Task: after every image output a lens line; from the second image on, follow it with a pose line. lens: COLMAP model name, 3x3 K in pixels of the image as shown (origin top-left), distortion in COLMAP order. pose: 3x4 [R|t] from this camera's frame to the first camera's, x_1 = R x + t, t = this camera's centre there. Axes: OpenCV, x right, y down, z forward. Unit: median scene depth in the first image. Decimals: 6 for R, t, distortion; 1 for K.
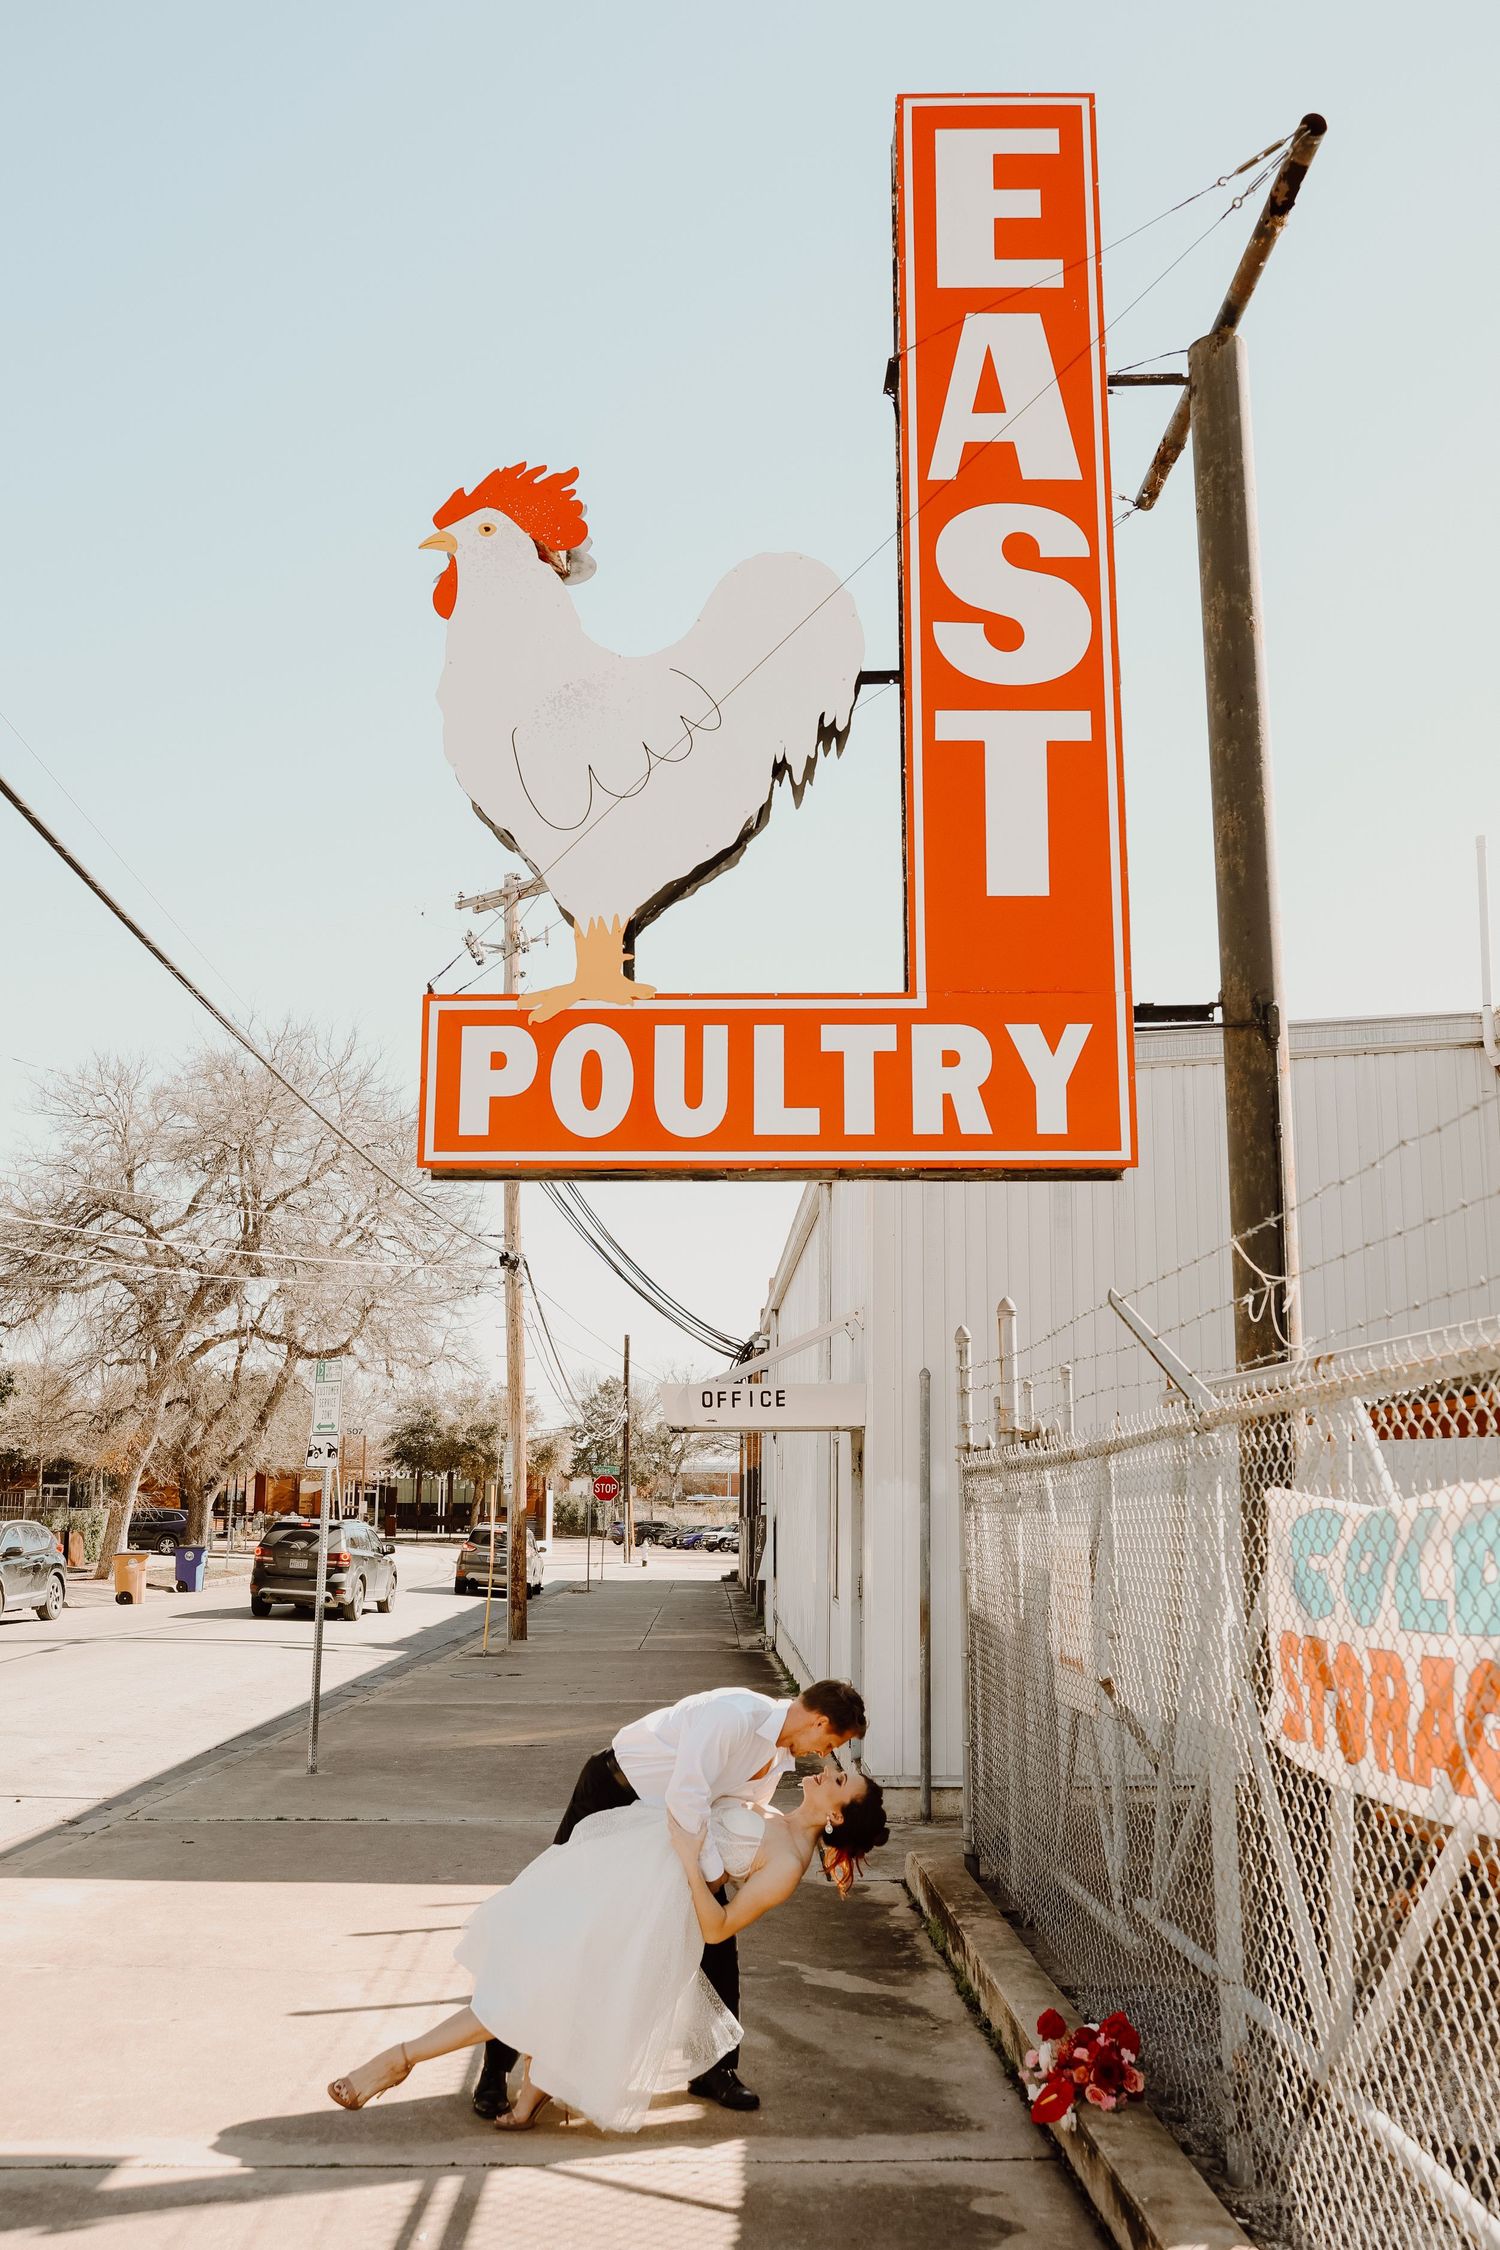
lens RADIAL K [[1980.5, 0, 750.0], [0, 1980.5, 1125.0], [0, 0, 1]] dist [-0.001086, -0.339148]
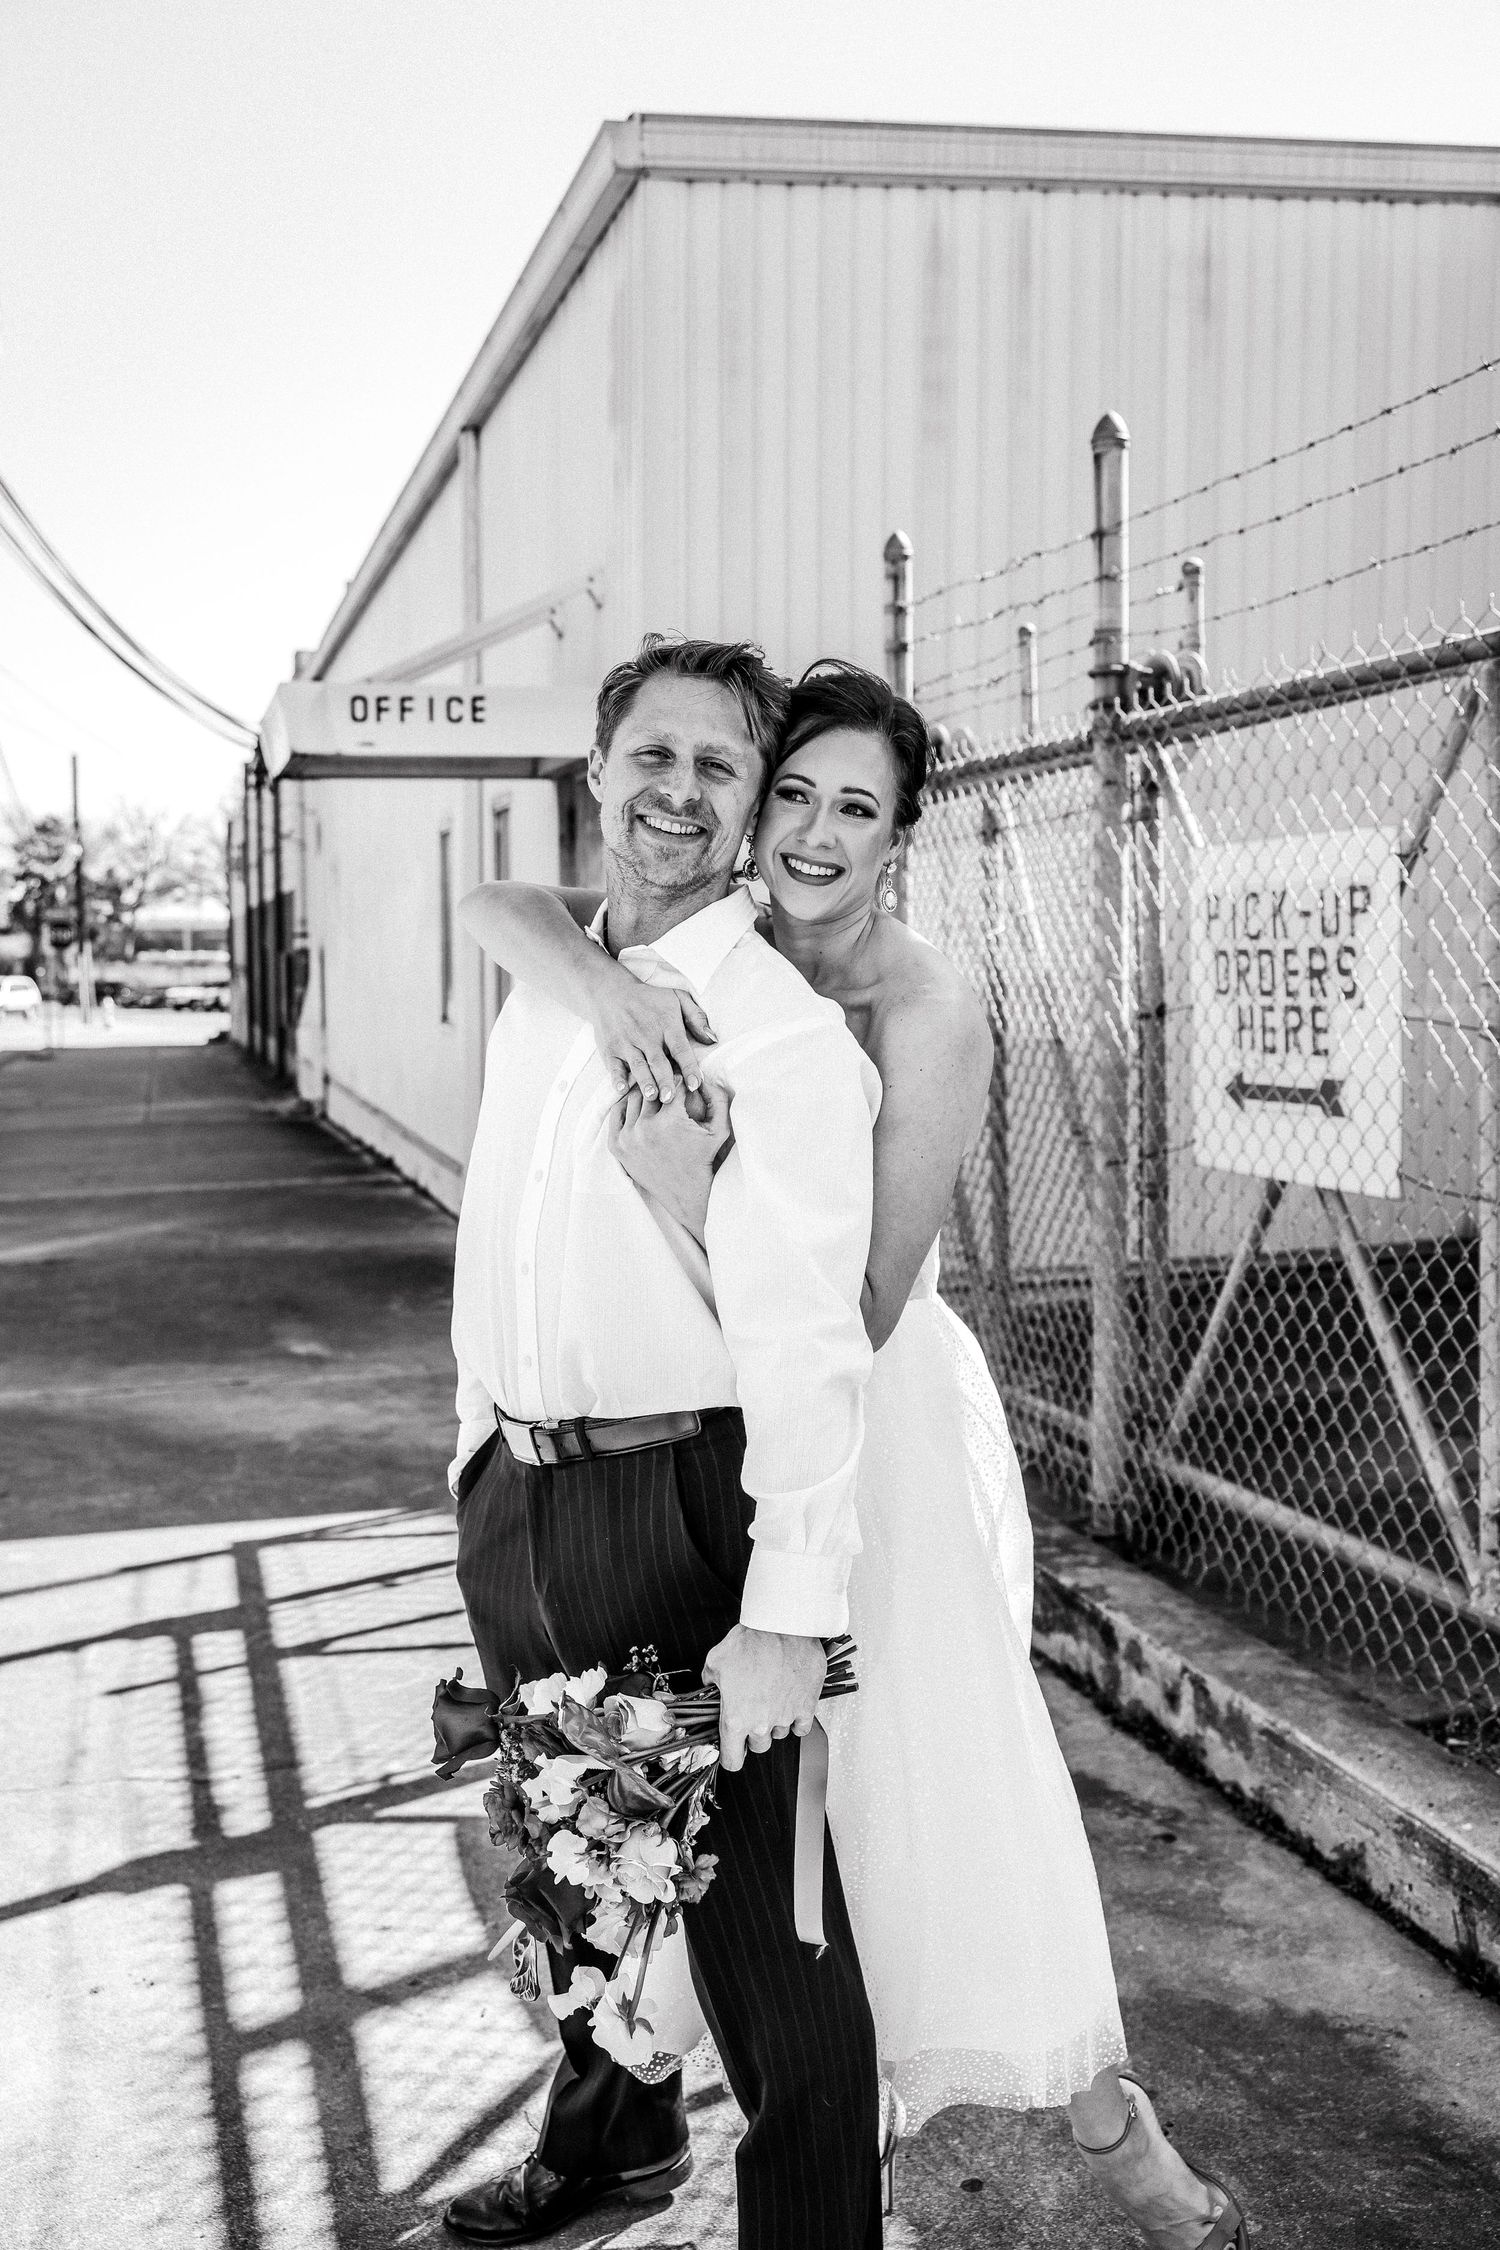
lens RADIAL K [[2040.8, 0, 750.0], [0, 2040.8, 1125.0], [0, 0, 1]] dist [-0.090001, -0.004843]
pose [[0.961381, -0.039932, 0.272309, -0.111606], [-0.032854, 0.965692, 0.257602, 0.135730], [-0.273254, -0.256600, 0.927086, 0.499279]]
